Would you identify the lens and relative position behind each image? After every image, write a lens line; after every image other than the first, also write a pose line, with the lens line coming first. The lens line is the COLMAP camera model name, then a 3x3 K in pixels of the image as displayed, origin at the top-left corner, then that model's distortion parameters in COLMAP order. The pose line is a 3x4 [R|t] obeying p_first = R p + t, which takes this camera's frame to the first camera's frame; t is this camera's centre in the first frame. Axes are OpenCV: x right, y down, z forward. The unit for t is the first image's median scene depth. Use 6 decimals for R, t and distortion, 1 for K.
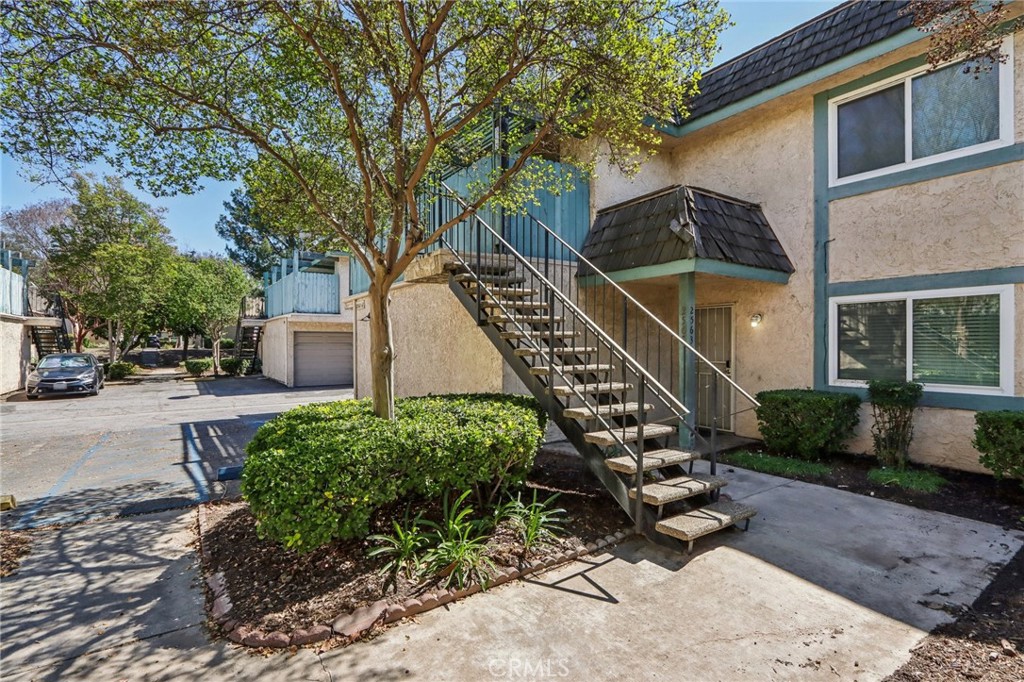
lens RADIAL K [[475.1, 0, 497.2], [0, 475.1, 344.3], [0, 0, 1]] dist [-0.017100, 0.001666]
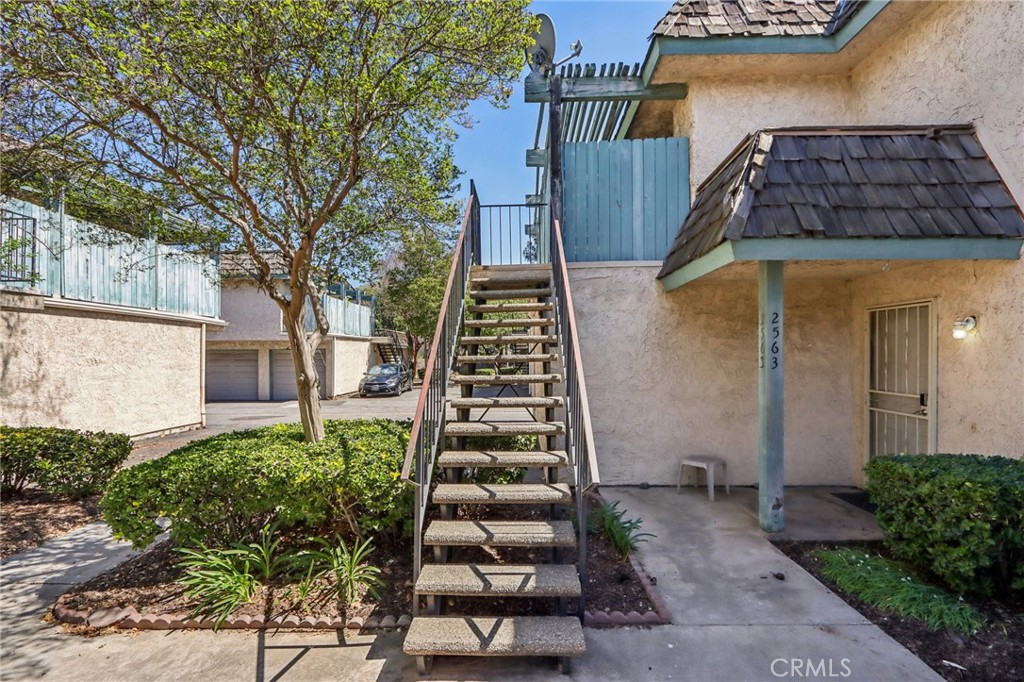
lens RADIAL K [[475.1, 0, 518.0], [0, 475.1, 358.9], [0, 0, 1]] dist [-0.017100, 0.001666]
pose [[0.827119, 0.002690, -0.562020, 0.851744], [0.004260, 0.999930, 0.011056, -0.040946], [0.562010, -0.011539, 0.827050, 0.451073]]
